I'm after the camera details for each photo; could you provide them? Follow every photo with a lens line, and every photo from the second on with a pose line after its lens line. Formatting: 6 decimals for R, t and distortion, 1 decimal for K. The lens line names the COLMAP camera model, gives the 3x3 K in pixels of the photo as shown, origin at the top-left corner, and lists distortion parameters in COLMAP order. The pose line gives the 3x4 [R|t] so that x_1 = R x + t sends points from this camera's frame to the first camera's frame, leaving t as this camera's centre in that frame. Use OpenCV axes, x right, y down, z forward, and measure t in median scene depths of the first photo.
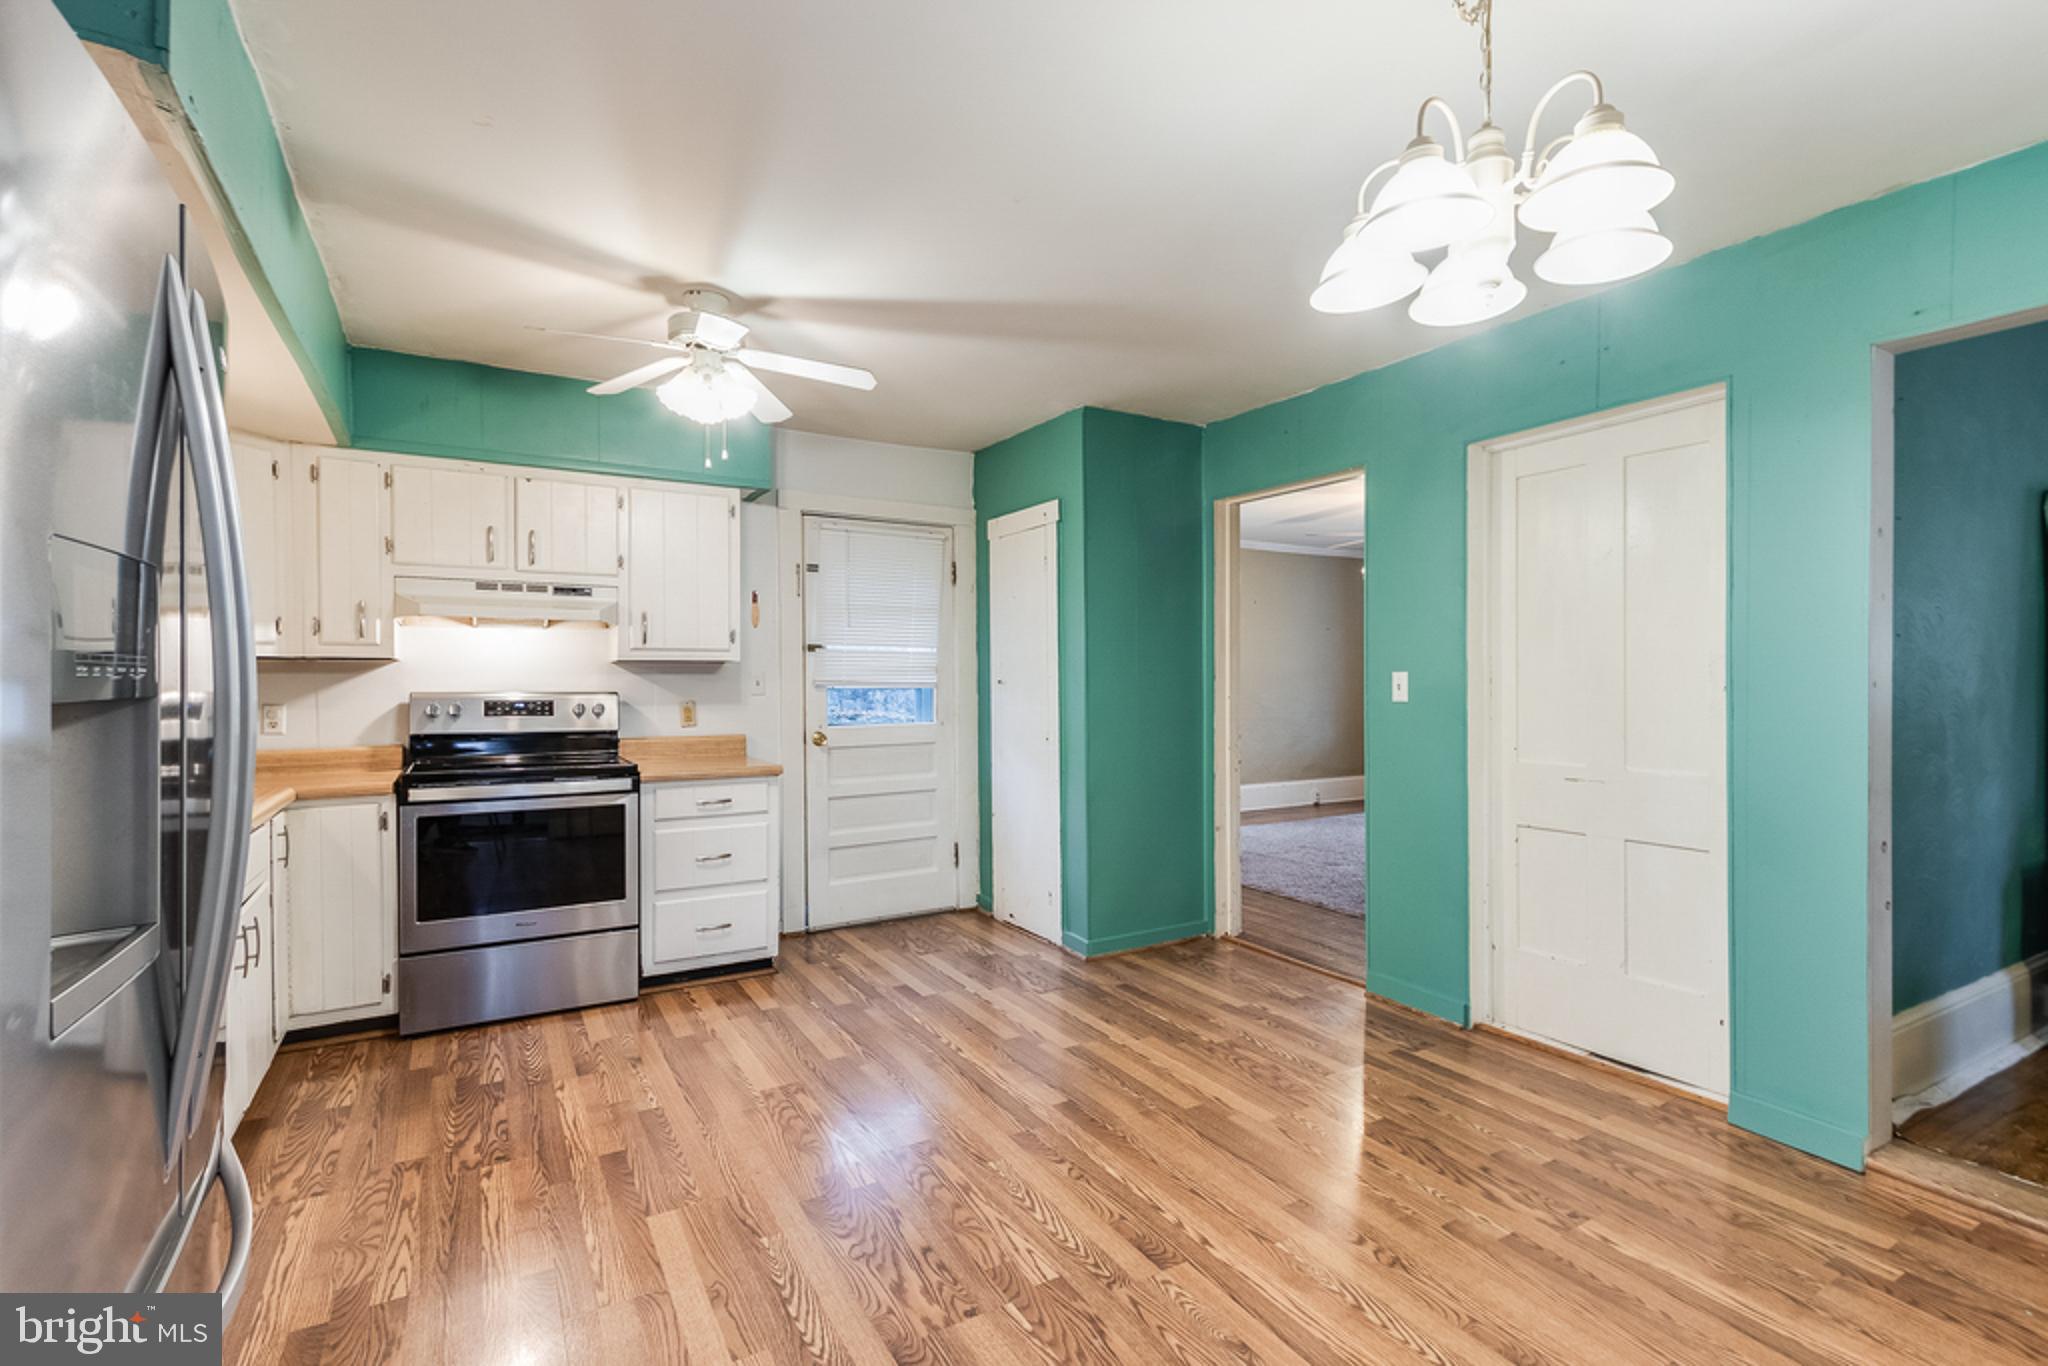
lens RADIAL K [[934.3, 0, 1048.4], [0, 934.3, 687.8], [0, 0, 1]] dist [-0.000430, -0.000089]
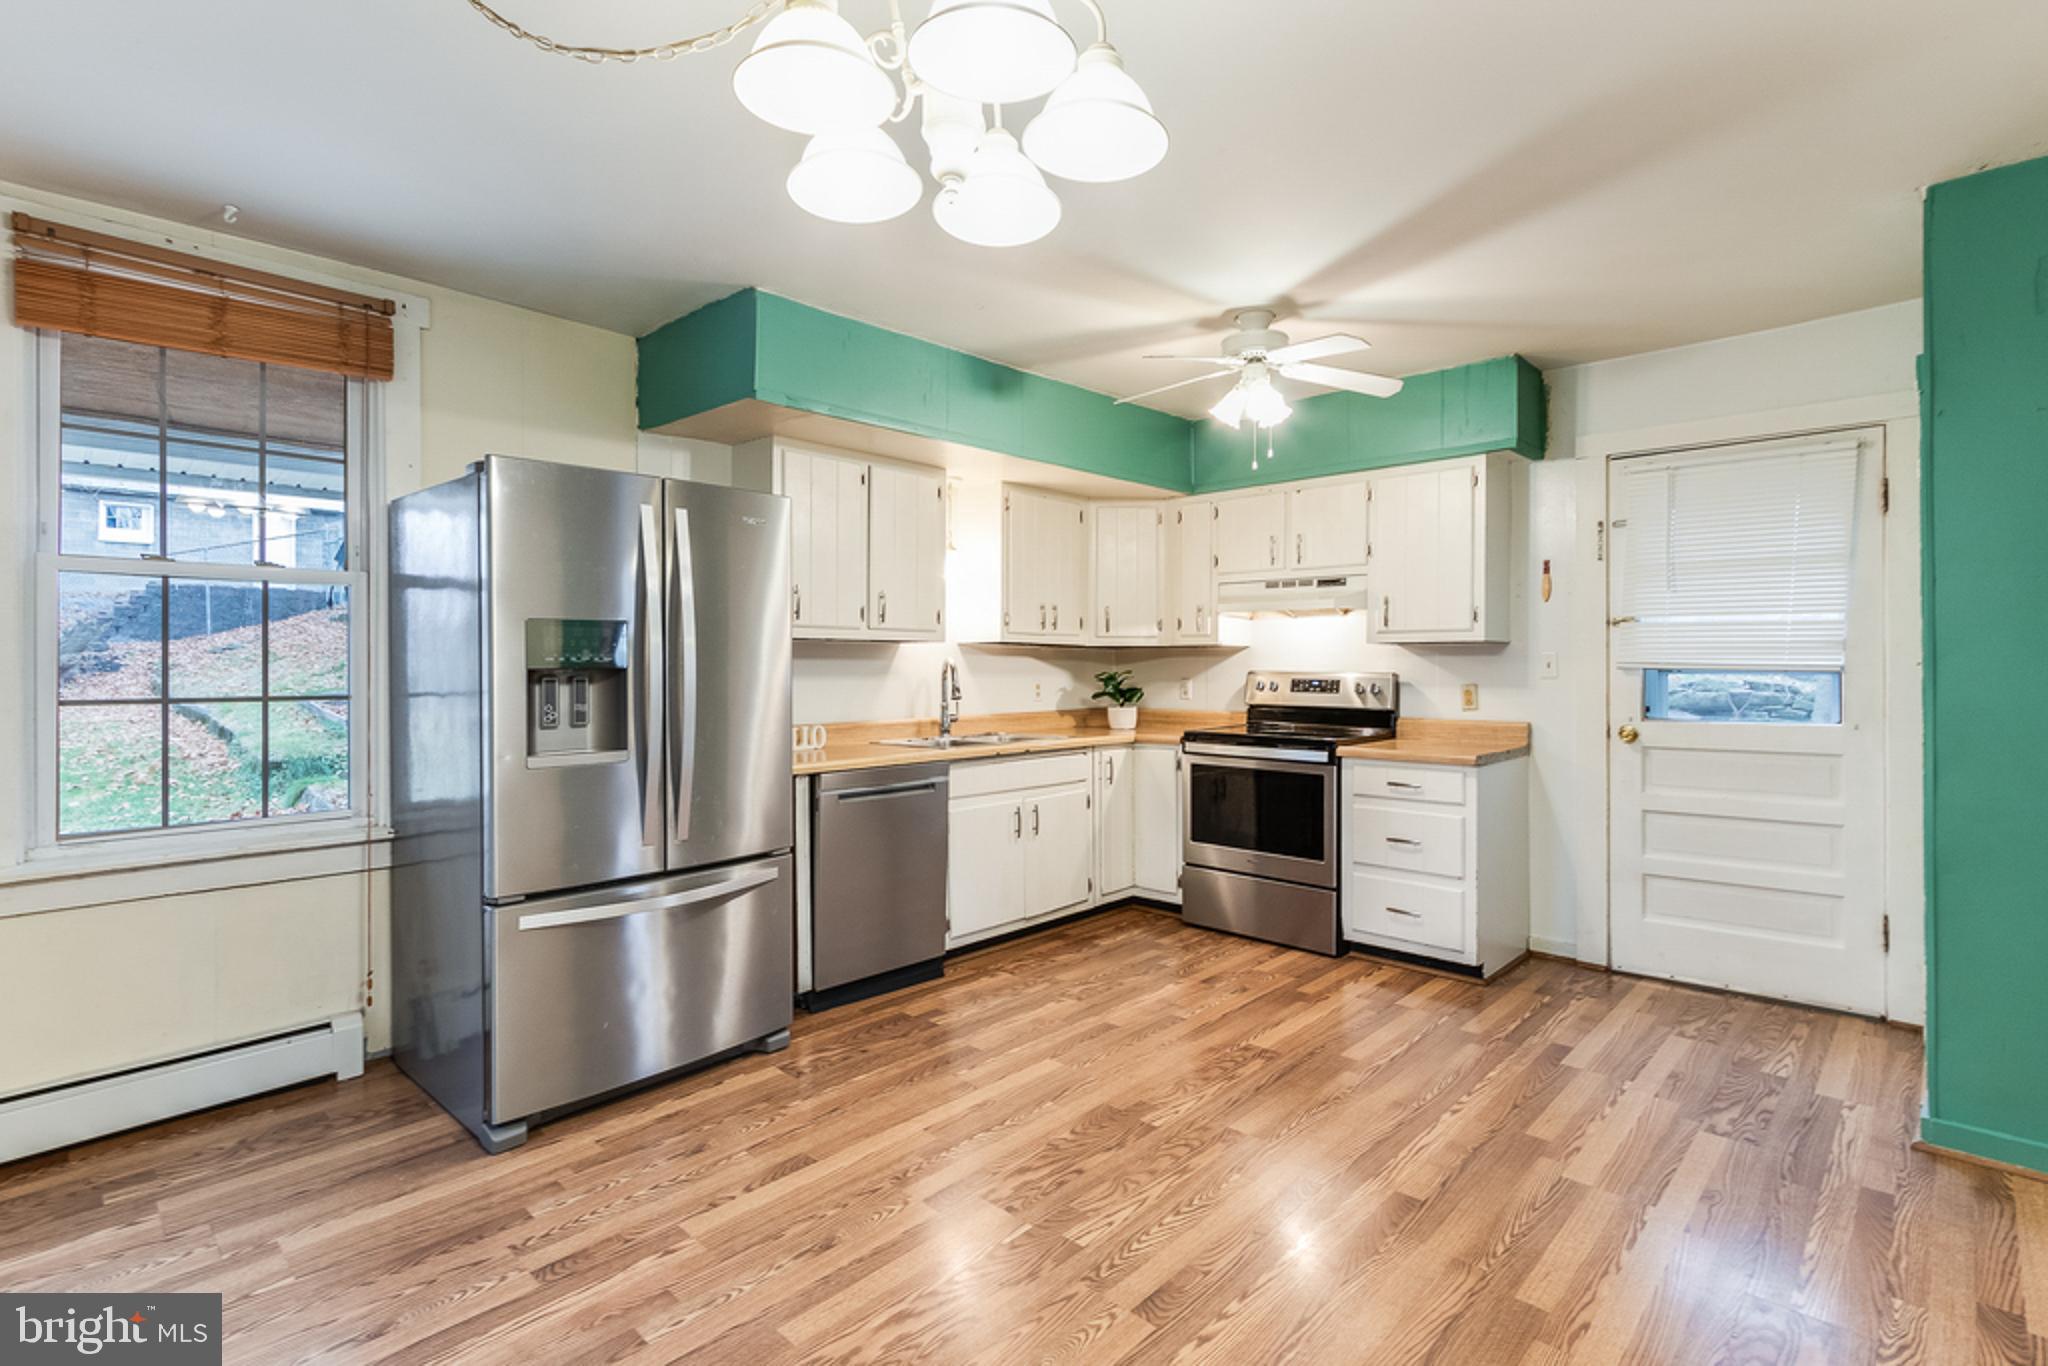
lens RADIAL K [[985.1, 0, 1032.0], [0, 985.1, 670.6], [0, 0, 1]] dist [-0.001635, -0.000105]
pose [[0.256884, 0.008935, -0.966401, 0.548263], [-0.007050, 0.999948, 0.007371, -0.003877], [0.966416, 0.004919, 0.256934, 0.354004]]
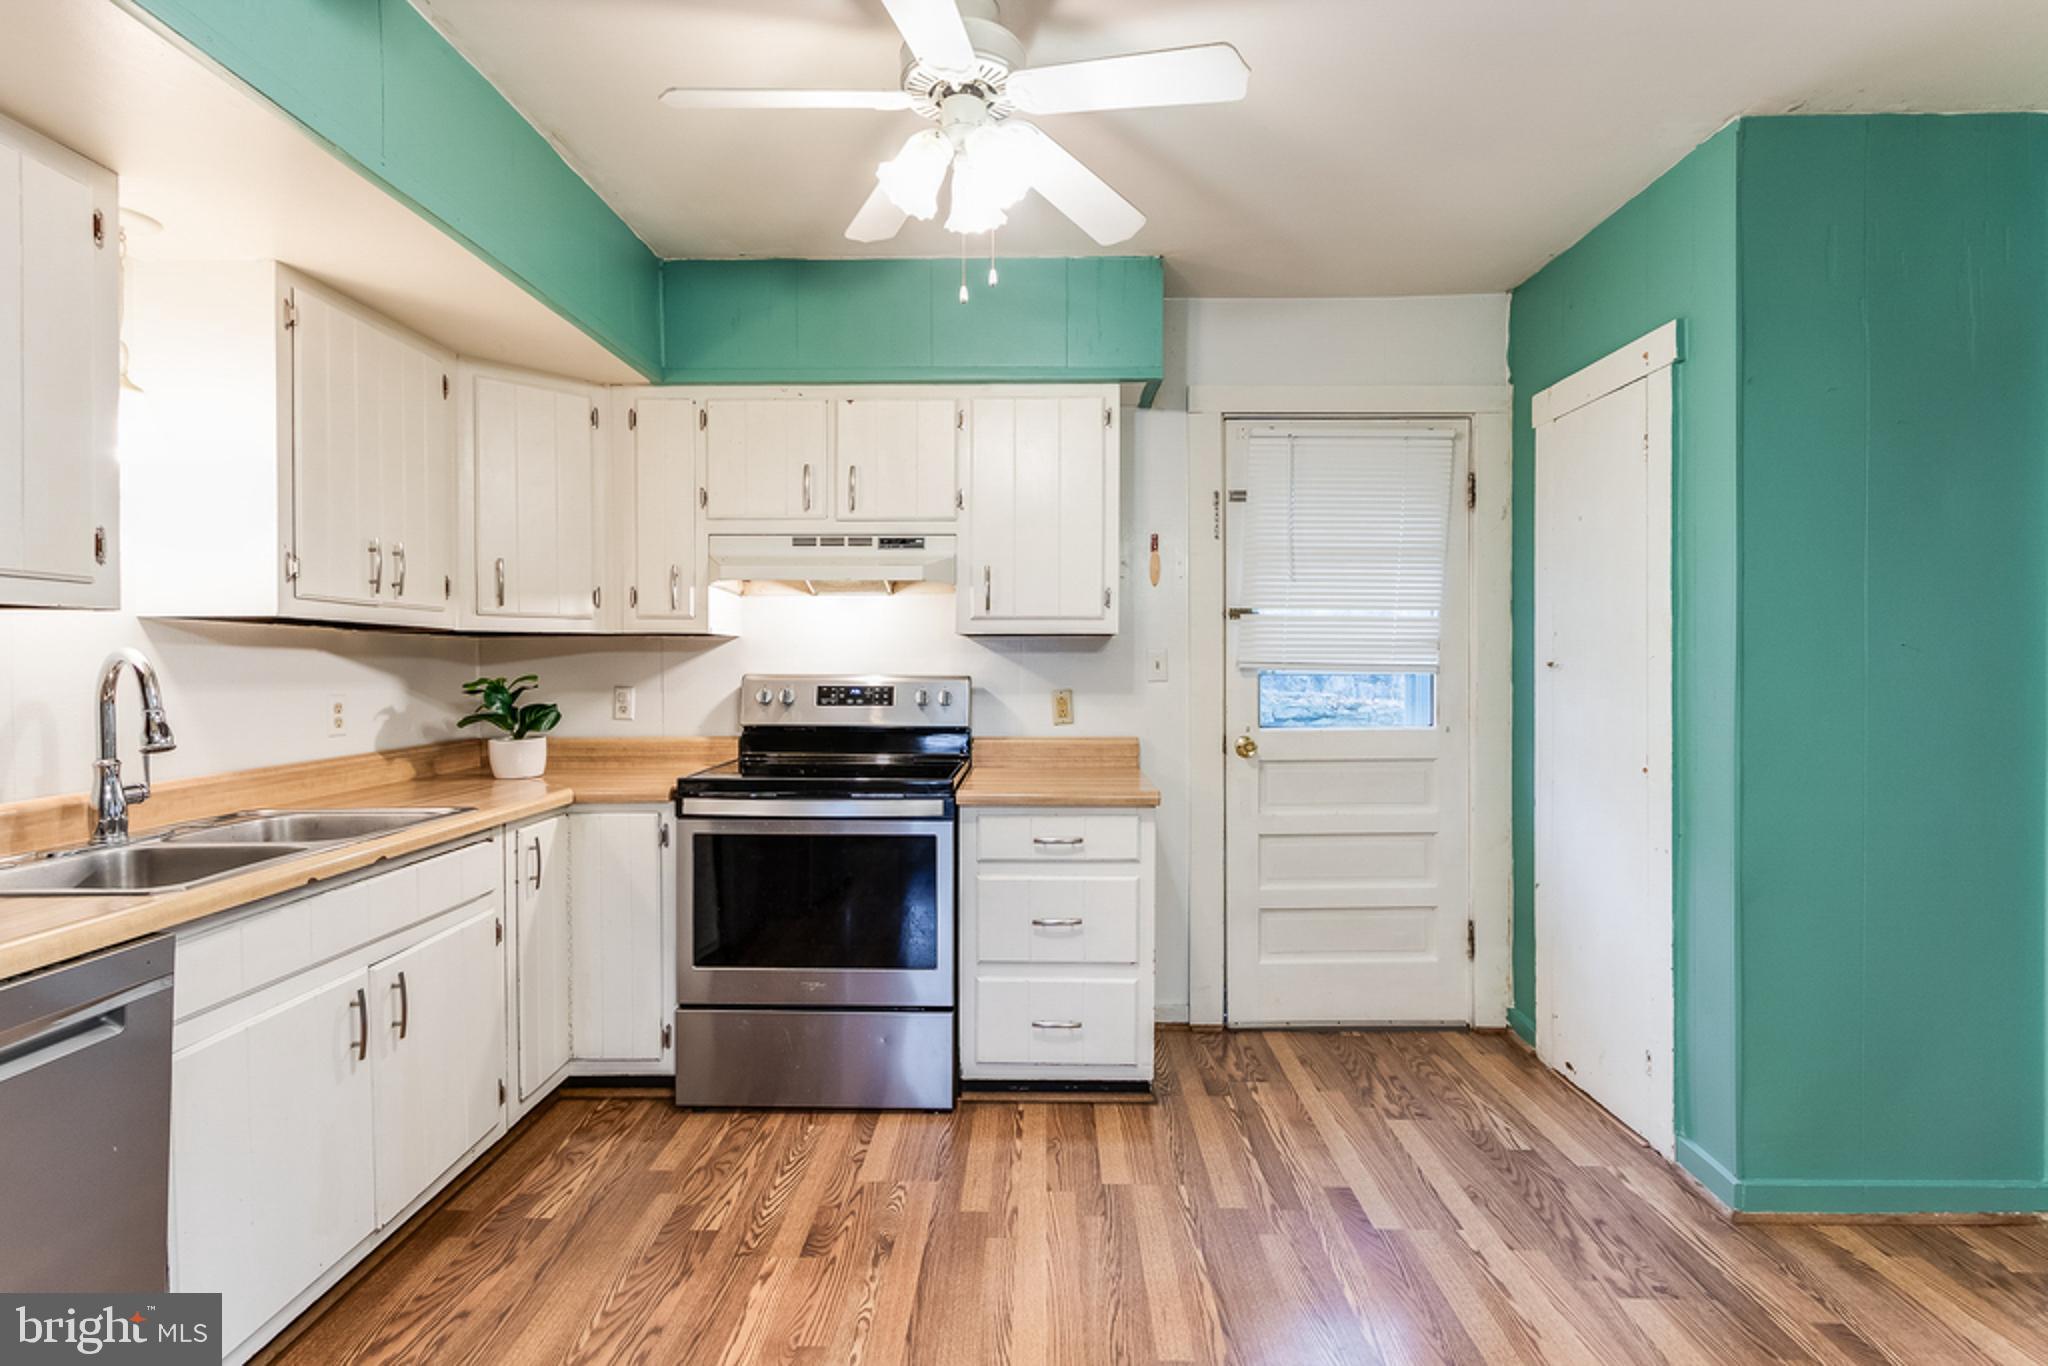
lens RADIAL K [[965.4, 0, 1026.3], [0, 965.4, 673.1], [0, 0, 1]] dist [0.005439, -0.000111]
pose [[0.839906, 0.010028, -0.542639, 0.001574], [-0.006265, 0.999942, 0.008783, -0.005493], [0.542695, -0.003978, 0.839920, 0.401794]]
